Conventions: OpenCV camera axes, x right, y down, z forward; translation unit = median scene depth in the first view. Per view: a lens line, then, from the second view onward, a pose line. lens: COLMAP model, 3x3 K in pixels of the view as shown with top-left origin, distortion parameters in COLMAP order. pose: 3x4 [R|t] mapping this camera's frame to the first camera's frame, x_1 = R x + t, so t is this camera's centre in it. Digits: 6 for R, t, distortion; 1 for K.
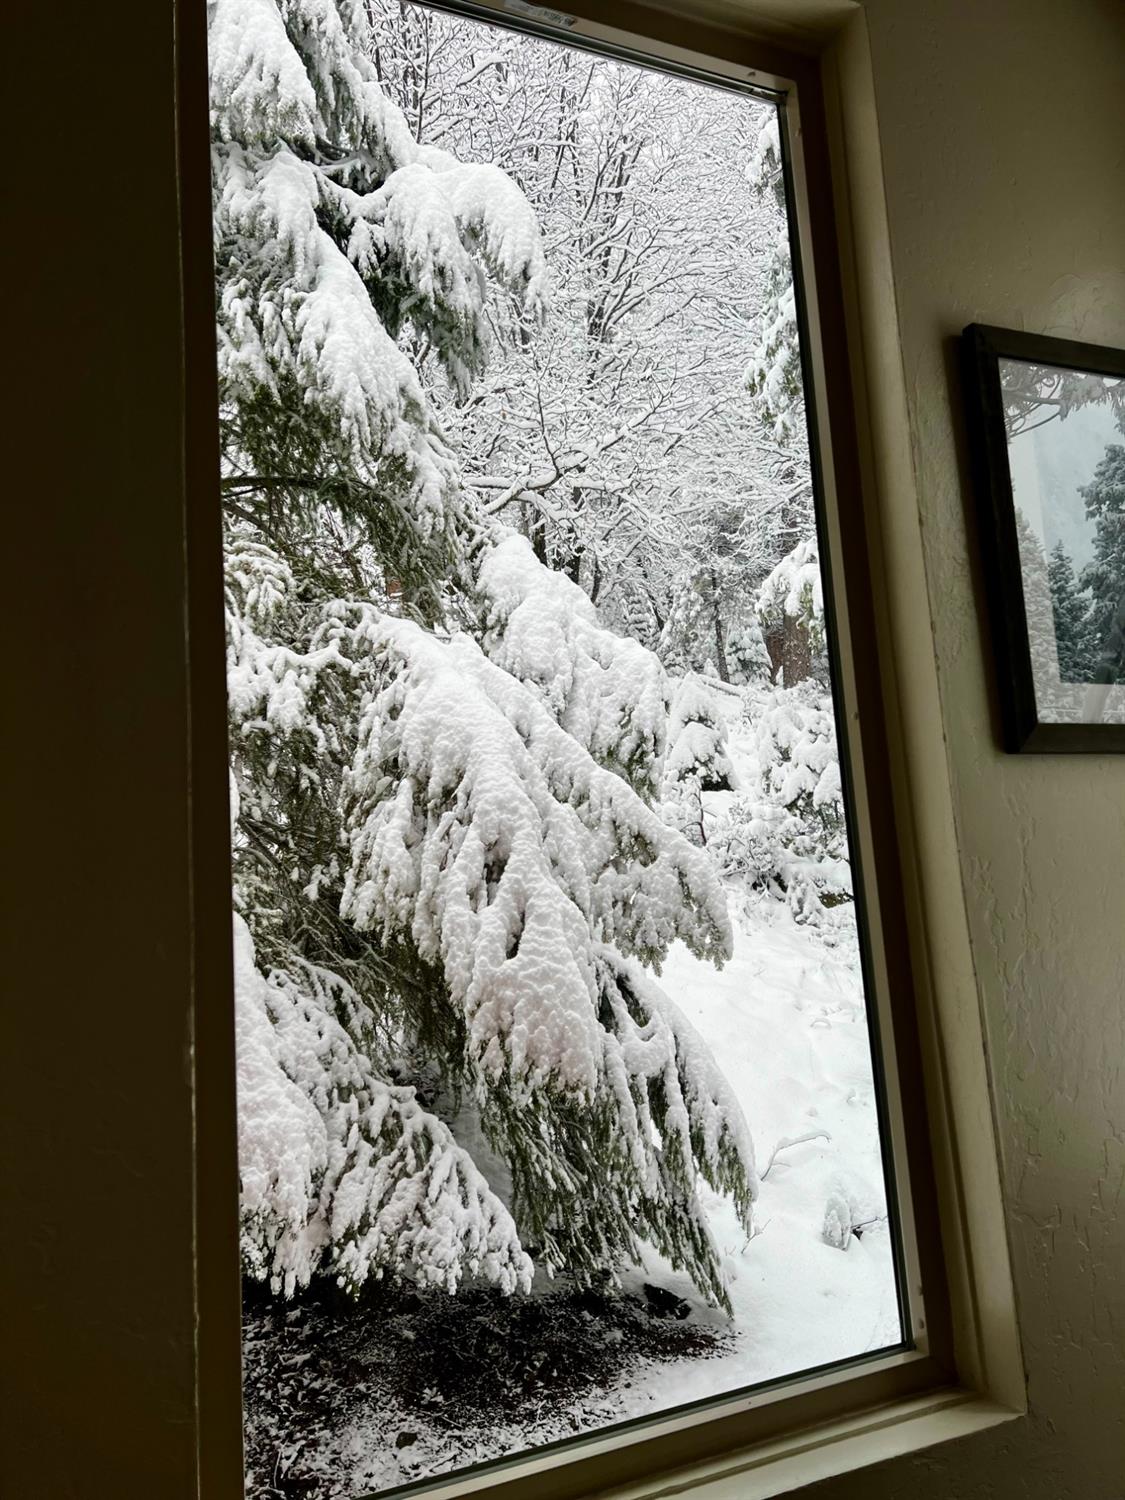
lens RADIAL K [[1106.2, 0, 559.2], [0, 1106.2, 755.4], [0, 0, 1]] dist [0.000081, -0.017167]
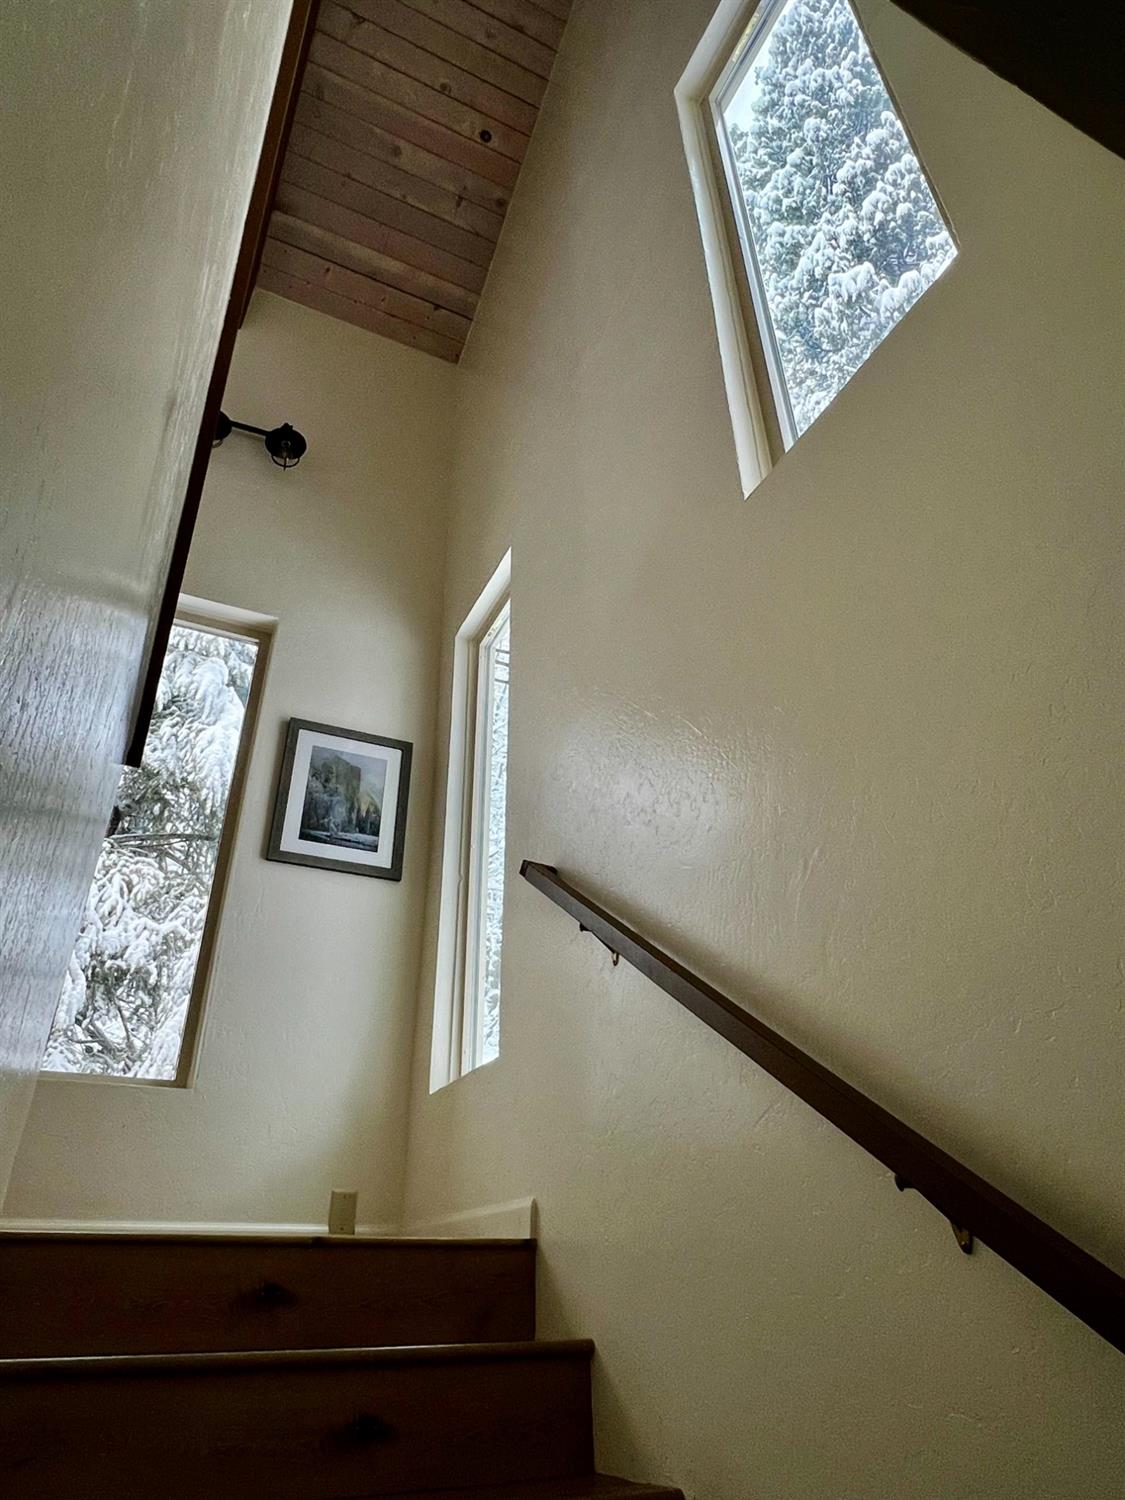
lens RADIAL K [[917.6, 0, 564.2], [0, 917.6, 741.5], [0, 0, 1]] dist [0.001406, 0.000136]
pose [[0.998737, 0.048705, -0.012303, 0.378874], [-0.049404, 0.907958, -0.416138, 0.202743], [-0.009098, 0.416220, 0.909218, -0.362984]]
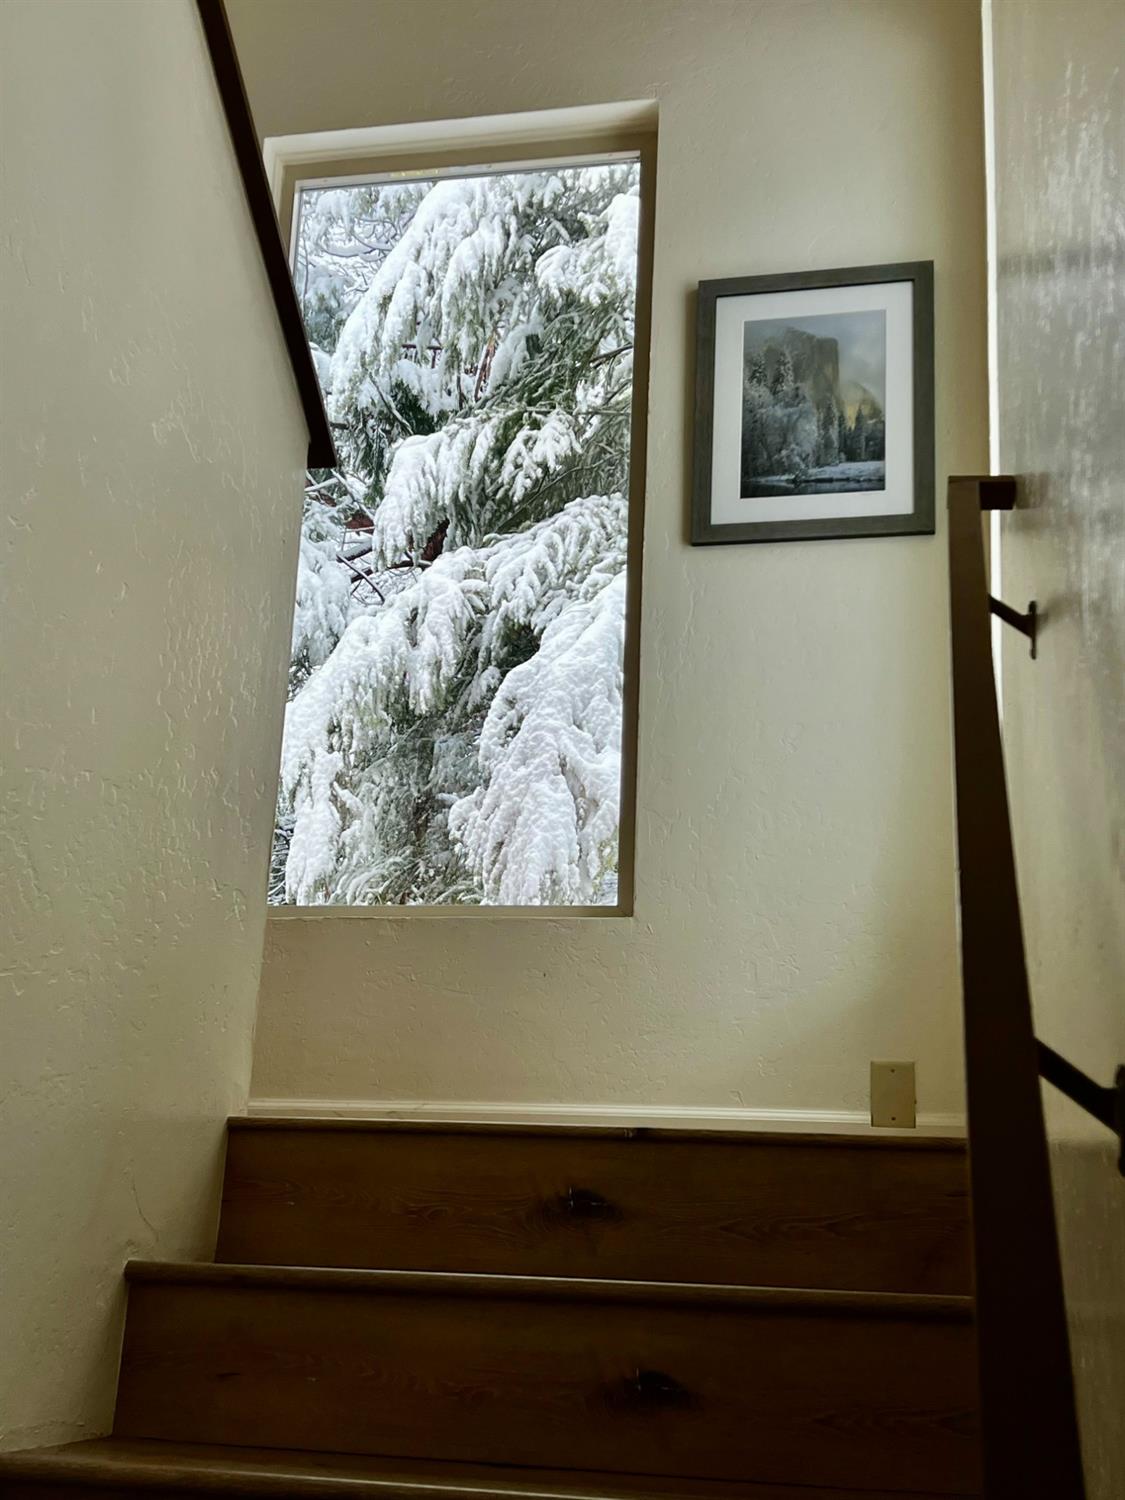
lens RADIAL K [[1752.9, 0, 564.4], [0, 1752.9, 750.4], [0, 0, 1]] dist [0.070461, 0.000000]
pose [[0.797885, -0.064189, -0.599383, 0.571256], [-0.012820, 0.992283, -0.123332, 0.192277], [0.602674, 0.106089, 0.790904, -0.329303]]
